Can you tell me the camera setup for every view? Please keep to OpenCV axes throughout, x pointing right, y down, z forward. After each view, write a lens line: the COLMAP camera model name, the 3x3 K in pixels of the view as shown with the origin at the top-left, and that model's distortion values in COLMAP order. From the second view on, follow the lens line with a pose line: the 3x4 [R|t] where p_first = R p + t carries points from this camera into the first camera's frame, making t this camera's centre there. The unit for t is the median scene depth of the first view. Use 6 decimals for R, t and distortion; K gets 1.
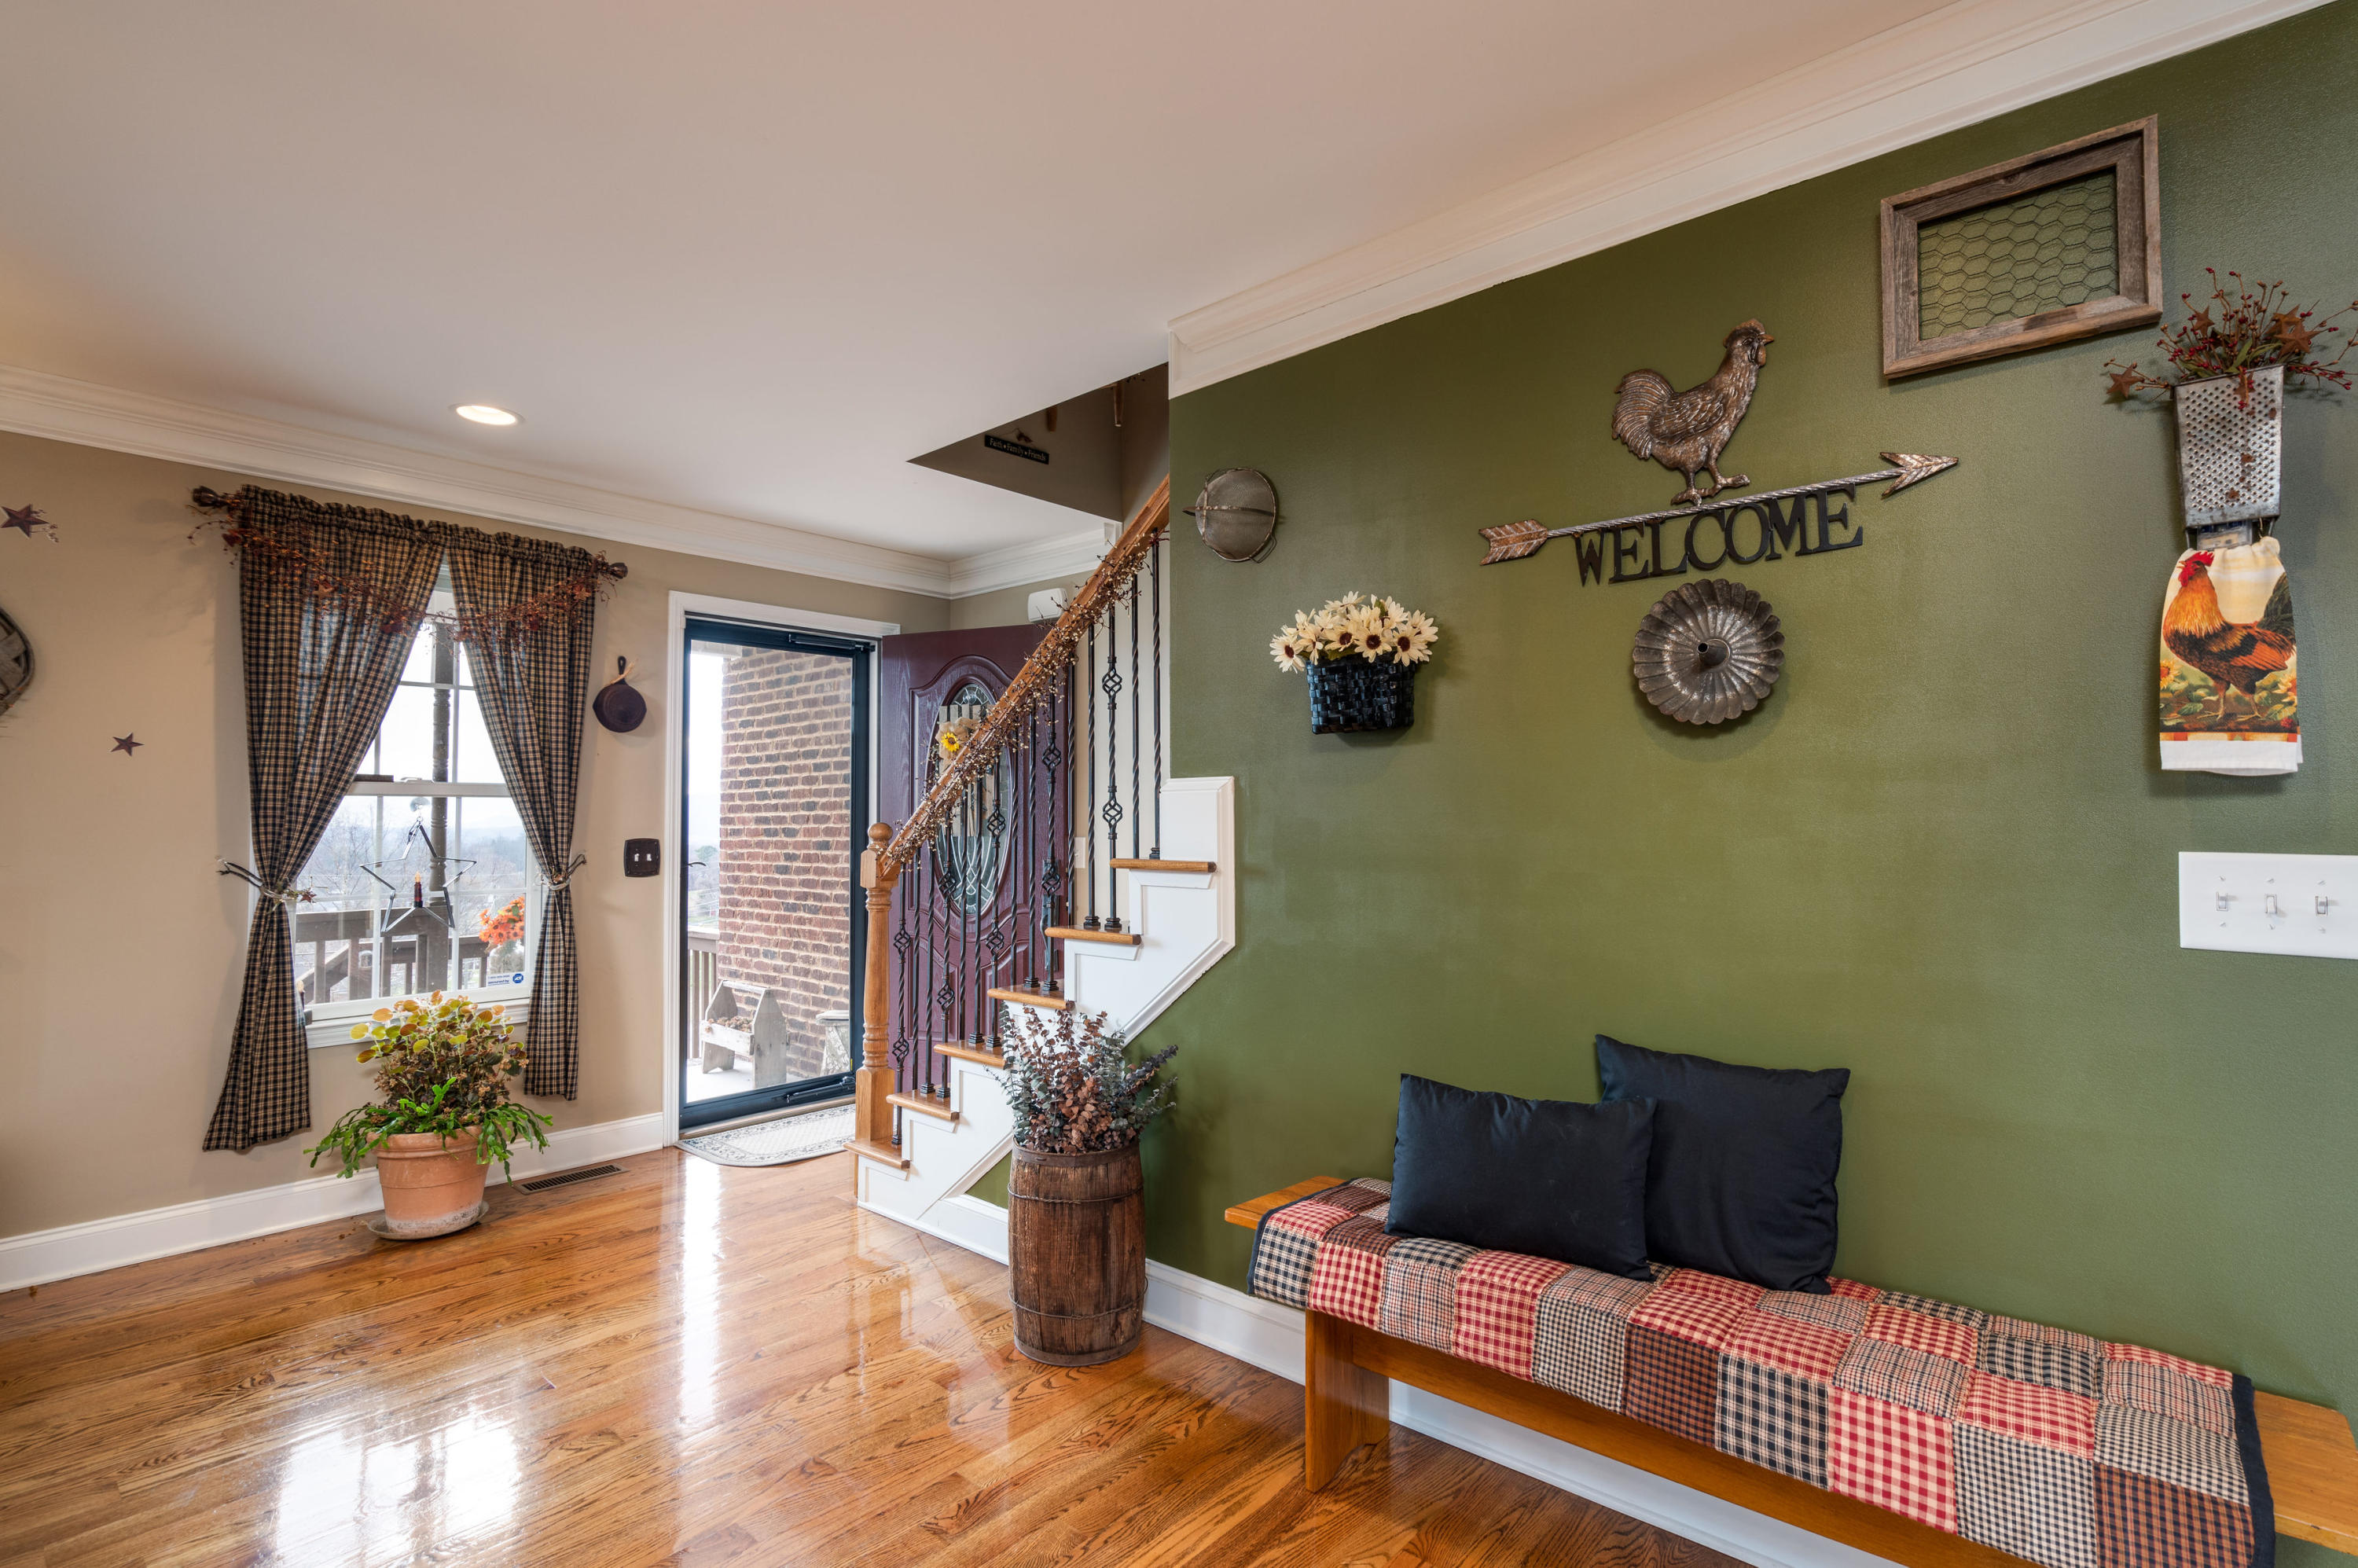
lens RADIAL K [[1111.9, 0, 1179.0], [0, 1111.9, 784.0], [0, 0, 1]] dist [-0.023722, 0.000212]
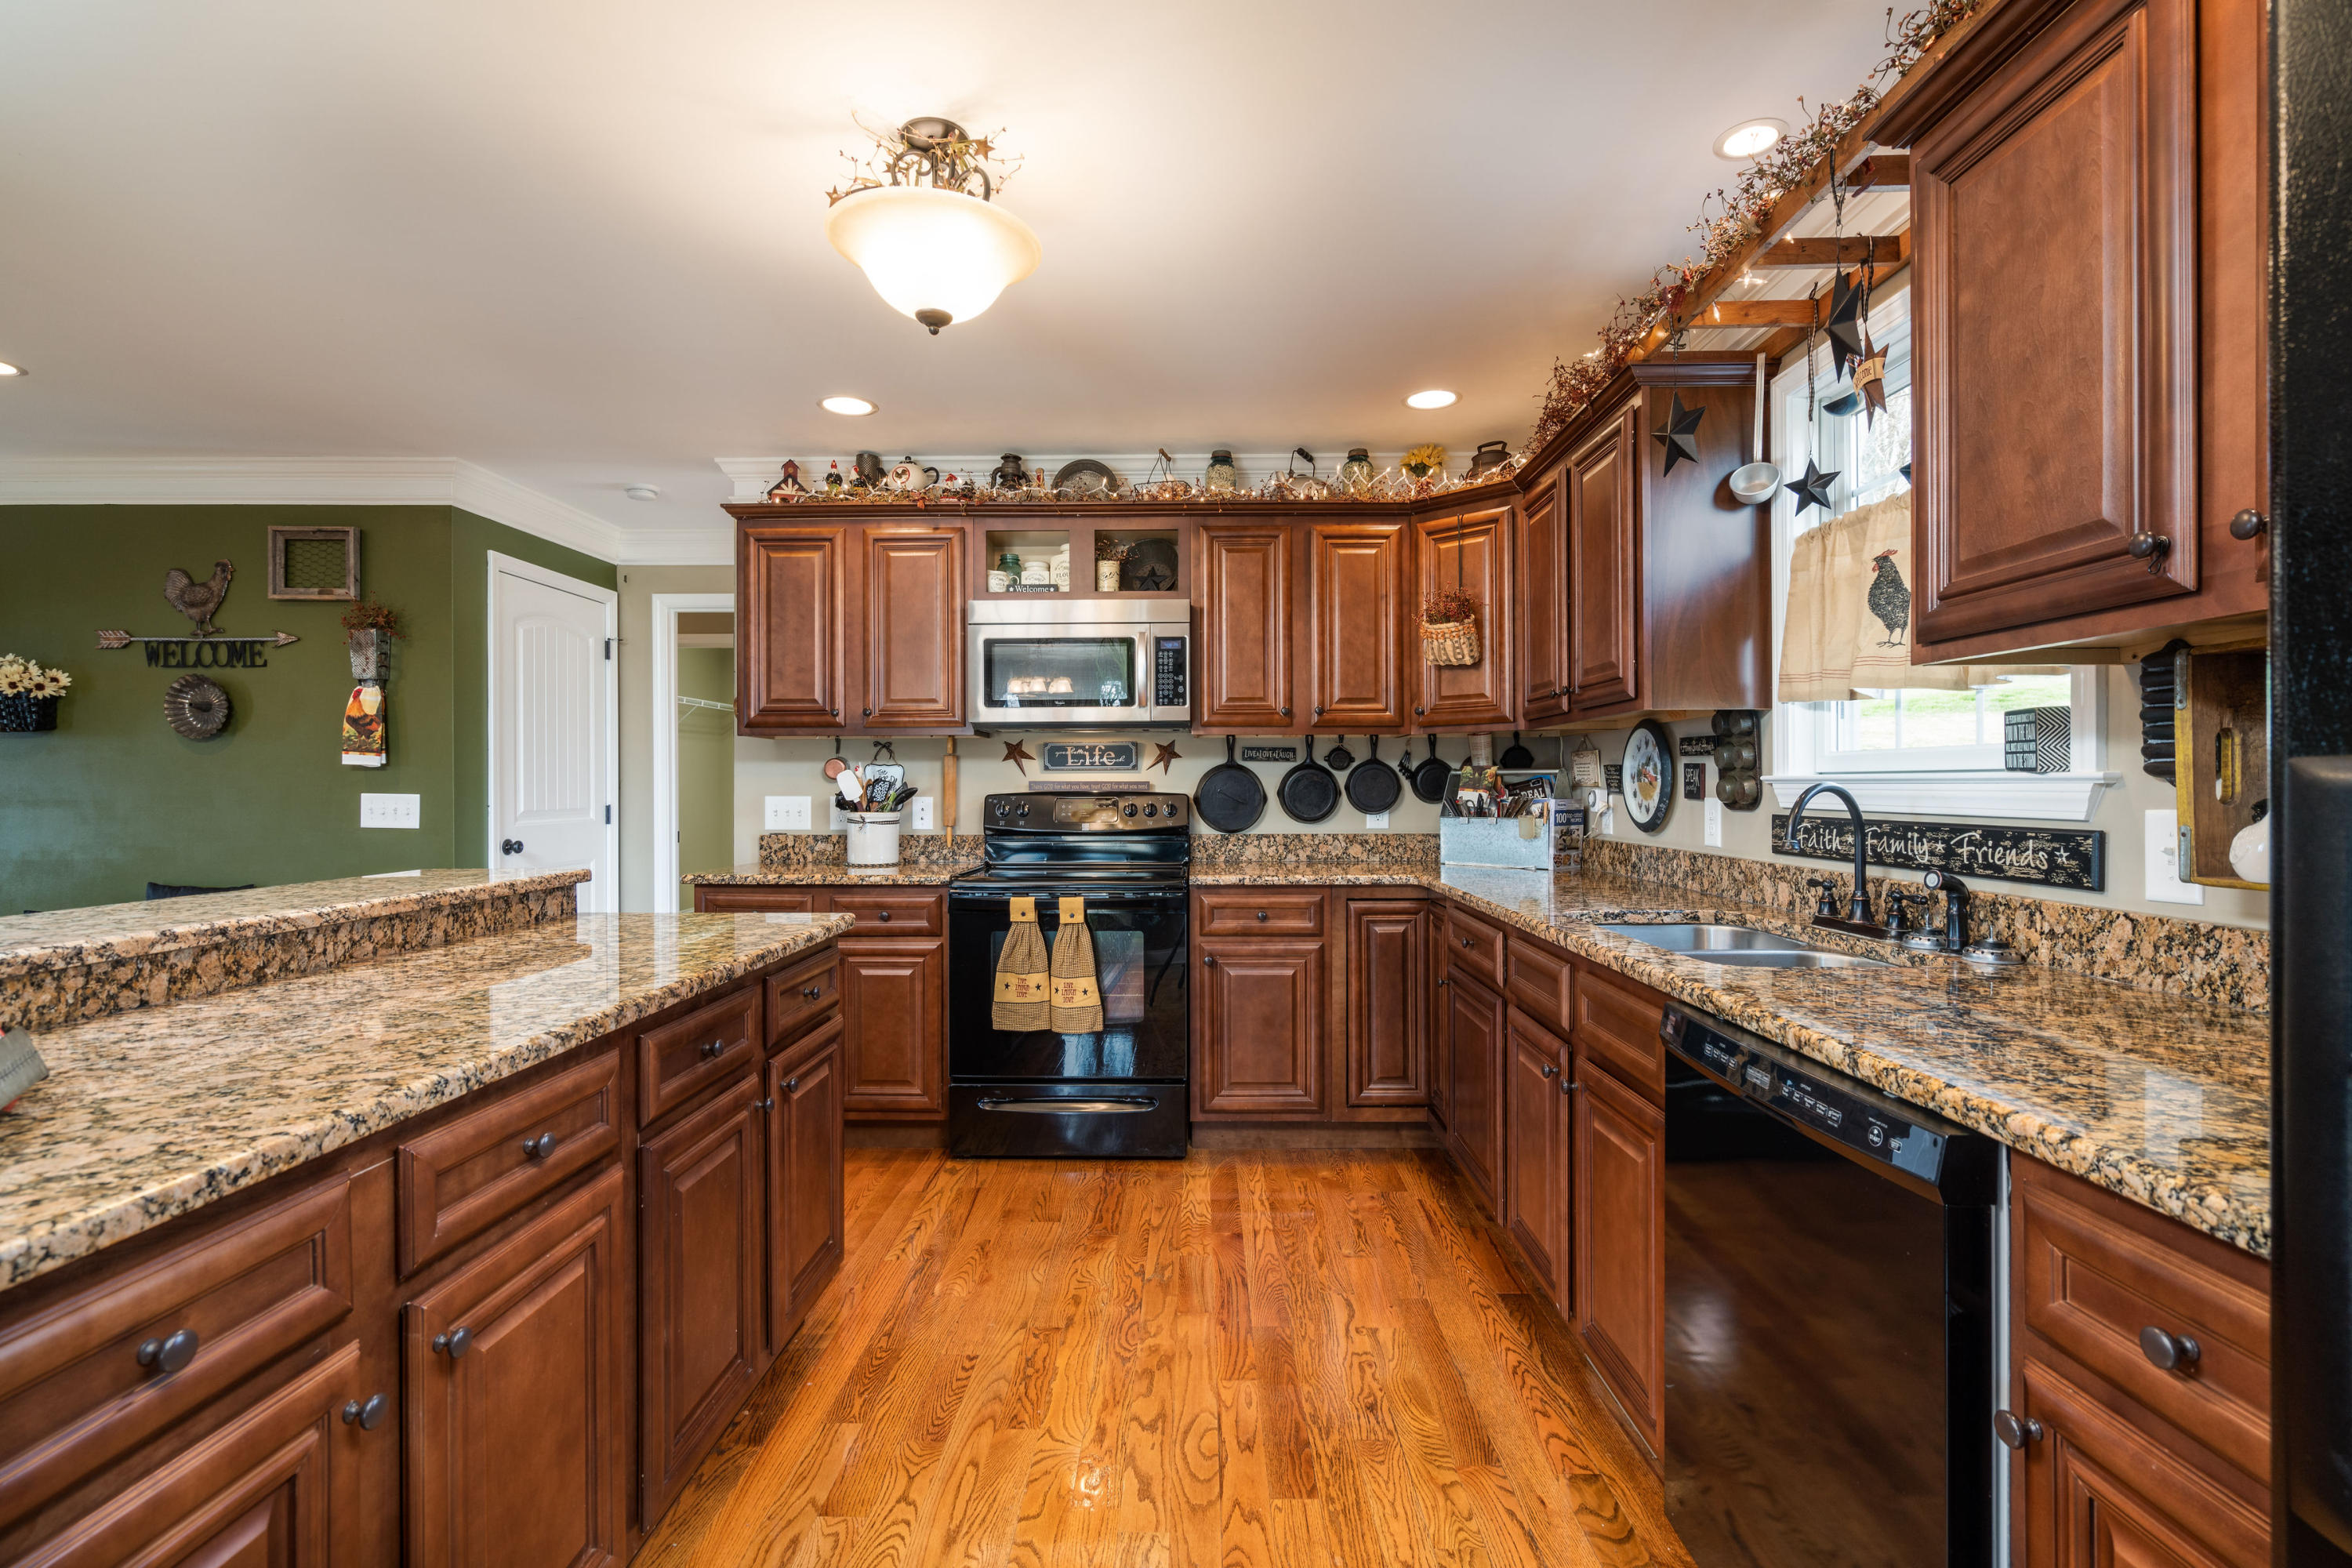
lens RADIAL K [[1050.4, 0, 1160.0], [0, 1050.4, 782.4], [0, 0, 1]] dist [0.000366, -0.000396]
pose [[0.750393, 0.006449, 0.660961, 0.357510], [-0.025236, 0.999503, 0.018899, -0.036784], [-0.660510, -0.030862, 0.750182, -1.252634]]
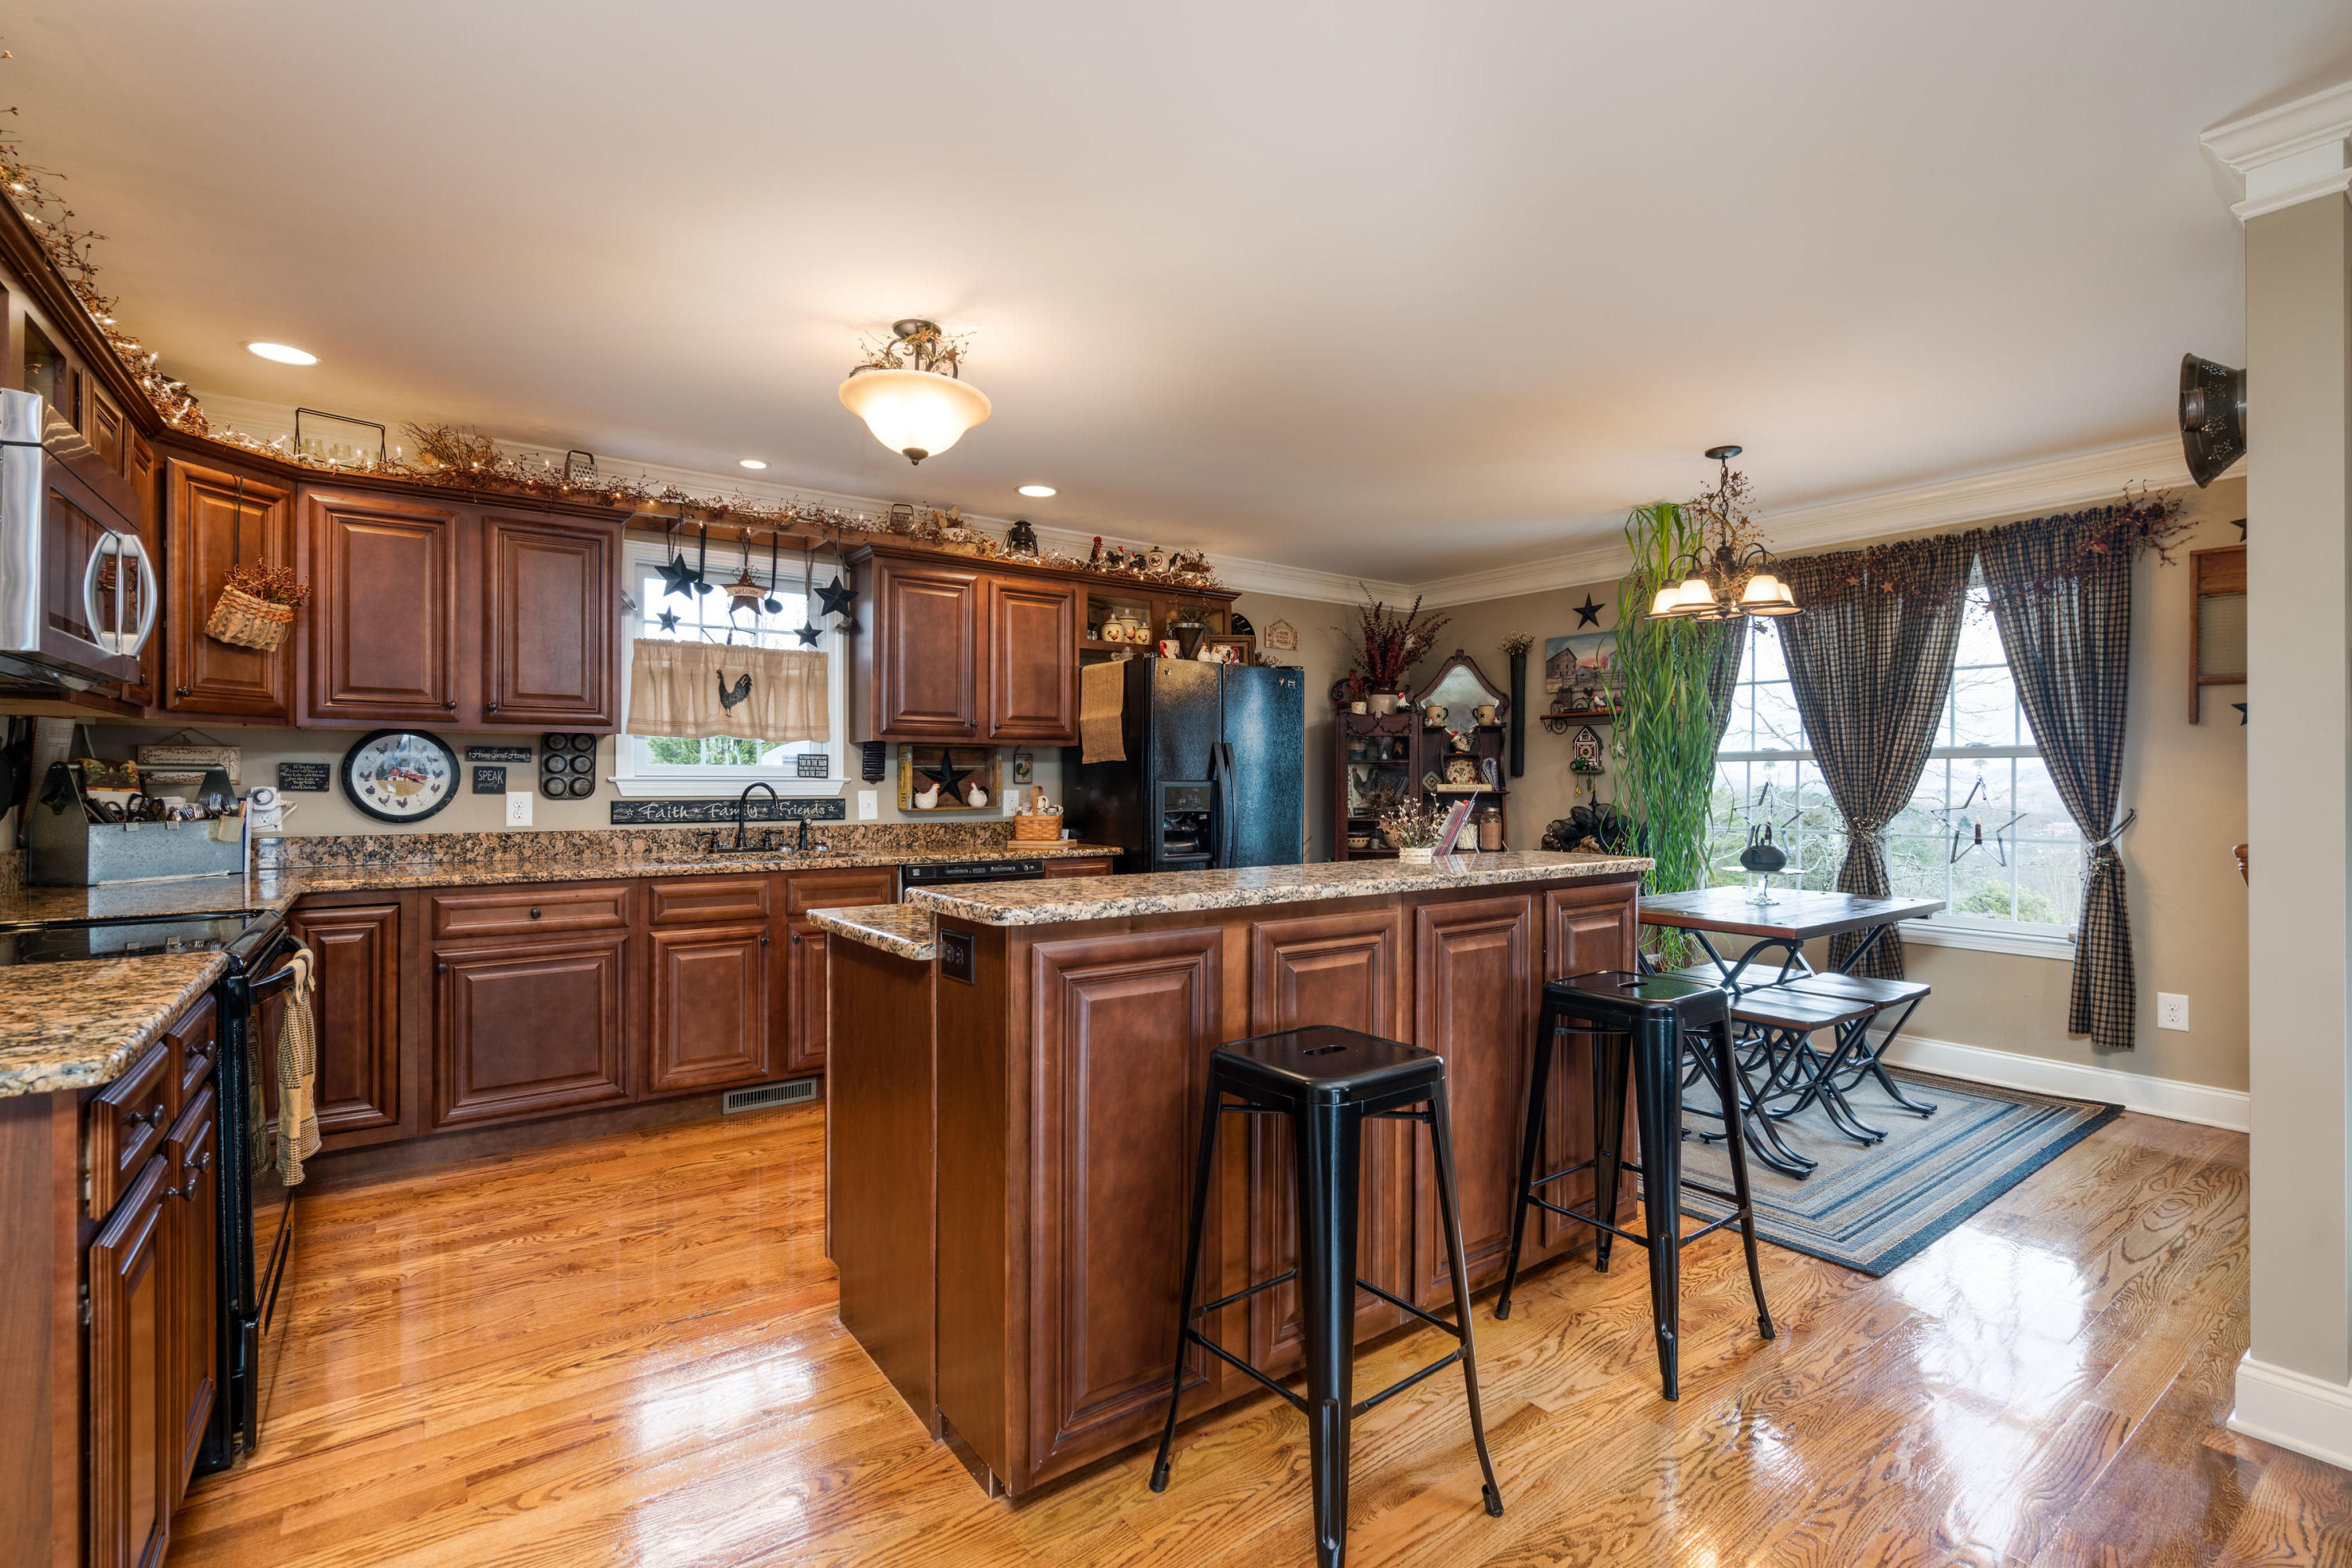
lens RADIAL K [[1109.1, 0, 1176.0], [0, 1109.1, 784.0], [0, 0, 1]] dist [-0.023722, 0.000212]
pose [[-0.981108, 0.005609, 0.193380, 0.274259], [-0.000916, 0.999434, -0.033632, 0.017190], [-0.193459, -0.033173, -0.980547, 0.293846]]
